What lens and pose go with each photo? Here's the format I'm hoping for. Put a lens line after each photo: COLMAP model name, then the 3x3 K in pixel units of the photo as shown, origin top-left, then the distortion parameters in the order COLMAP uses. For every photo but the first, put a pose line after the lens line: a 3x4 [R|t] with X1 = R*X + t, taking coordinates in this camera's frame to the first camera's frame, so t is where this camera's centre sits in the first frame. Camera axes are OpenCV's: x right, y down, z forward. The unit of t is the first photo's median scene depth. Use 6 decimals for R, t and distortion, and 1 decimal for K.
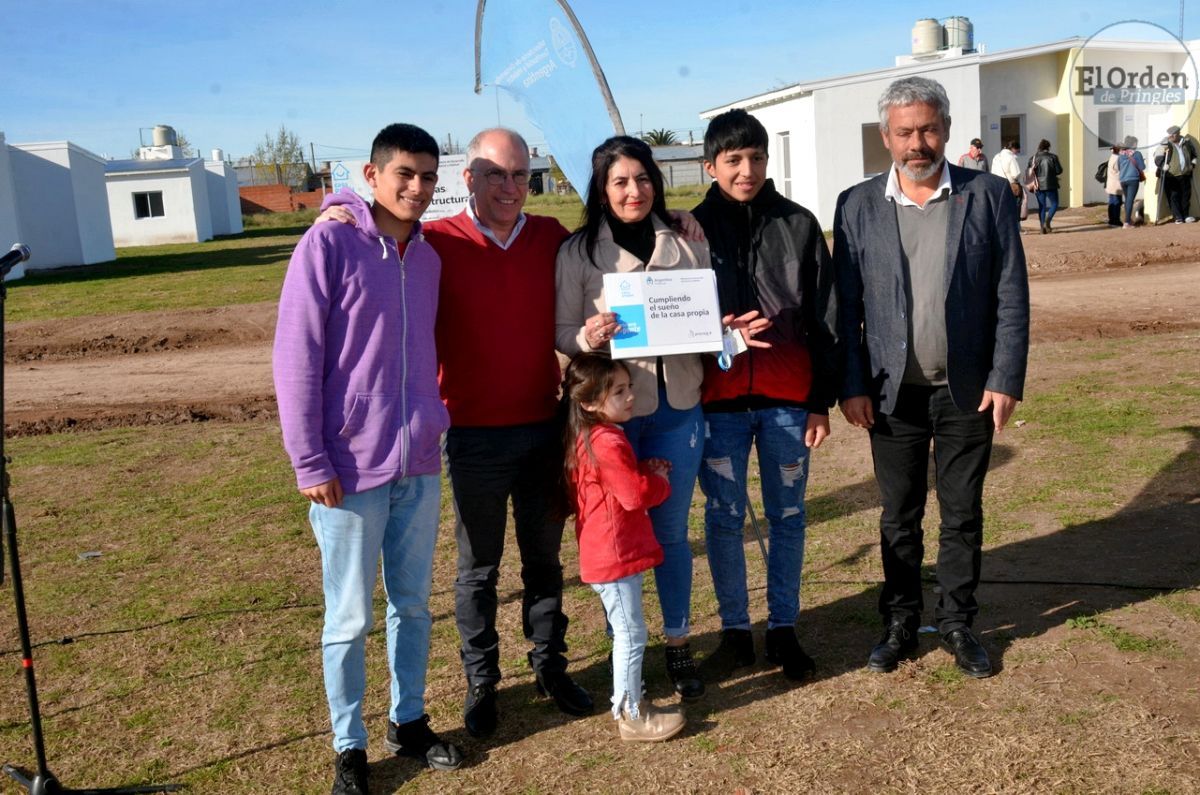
lens RADIAL K [[1487.7, 0, 555.4], [0, 1487.7, 470.7], [0, 0, 1]] dist [-0.015670, 0.040183]
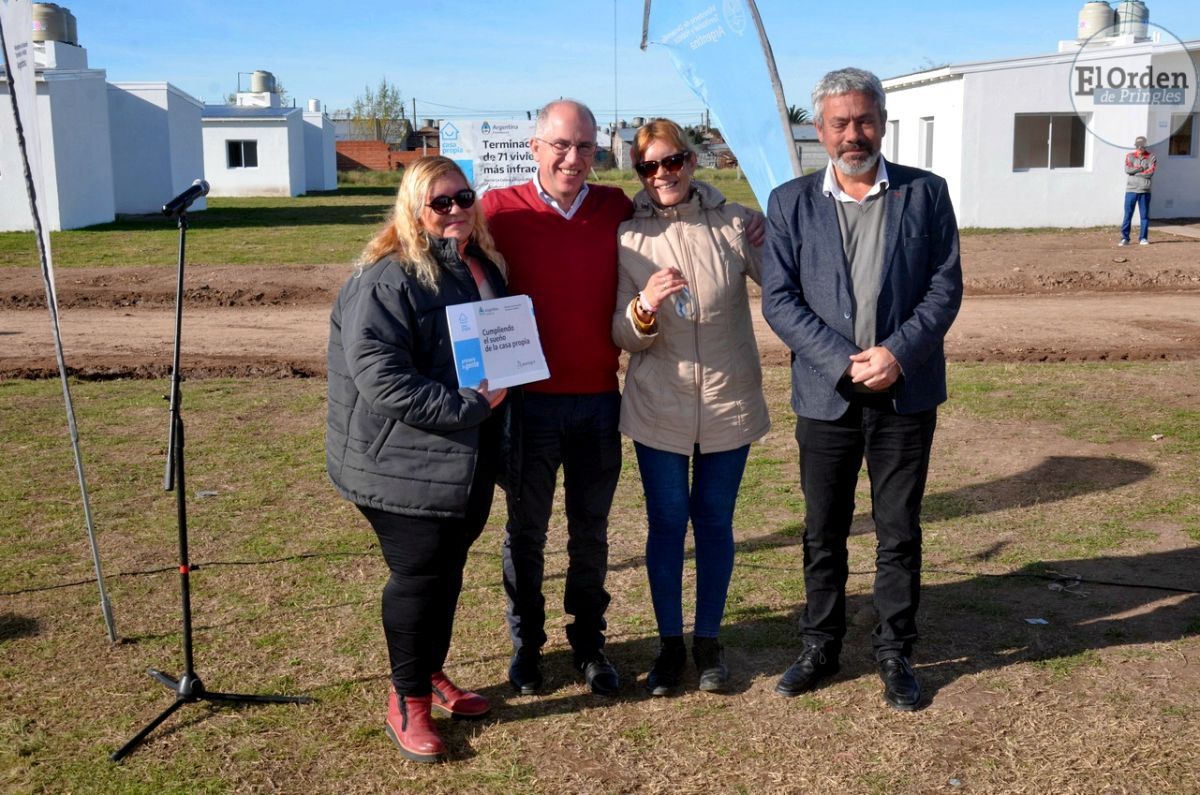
lens RADIAL K [[1386.6, 0, 606.8], [0, 1386.6, 414.3], [0, 0, 1]] dist [-0.035470, 0.103938]
pose [[0.995397, 0.072656, -0.062497, 0.017266], [-0.072799, 0.997347, -0.000010, -0.022846], [0.062331, 0.004559, 0.998045, 0.102640]]
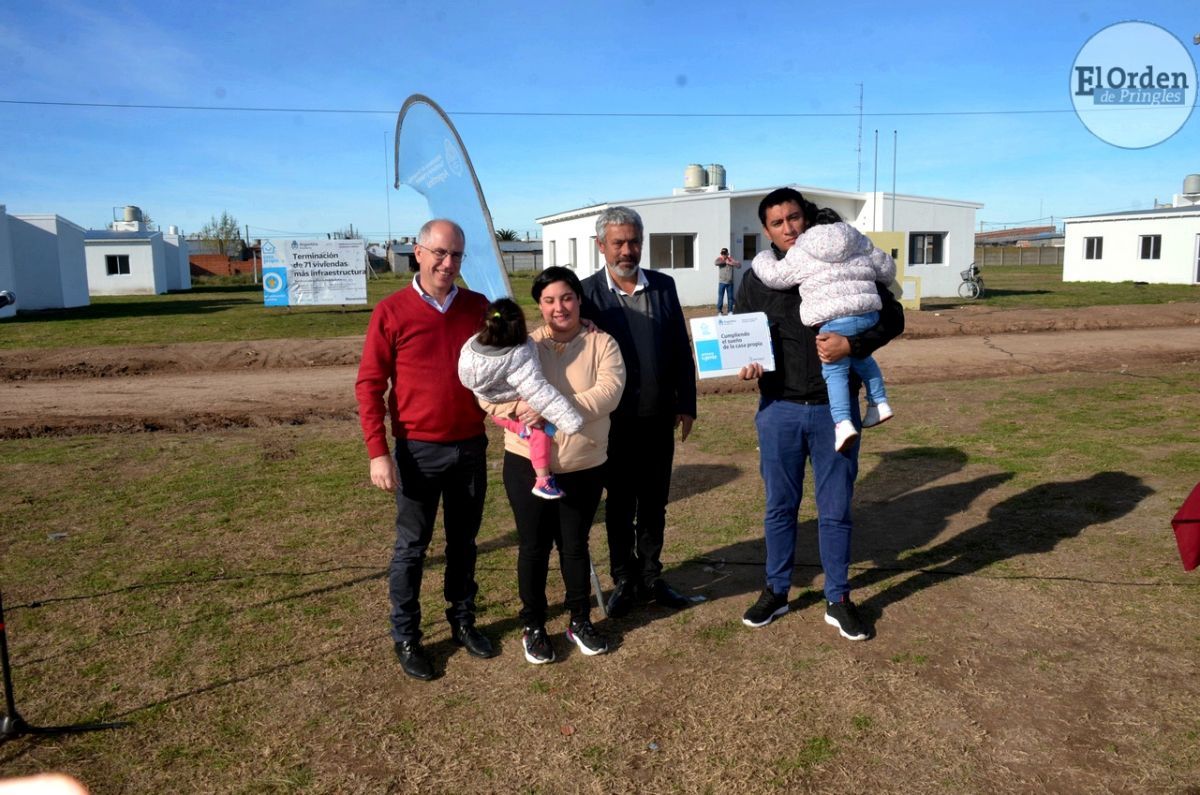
lens RADIAL K [[1118.2, 0, 645.4], [0, 1118.2, 439.0], [0, 0, 1]] dist [-0.063426, 0.009630]
pose [[0.982193, 0.025534, 0.186132, 0.006540], [-0.017962, 0.998945, -0.042255, 0.006473], [-0.187015, 0.038159, 0.981616, -0.031910]]
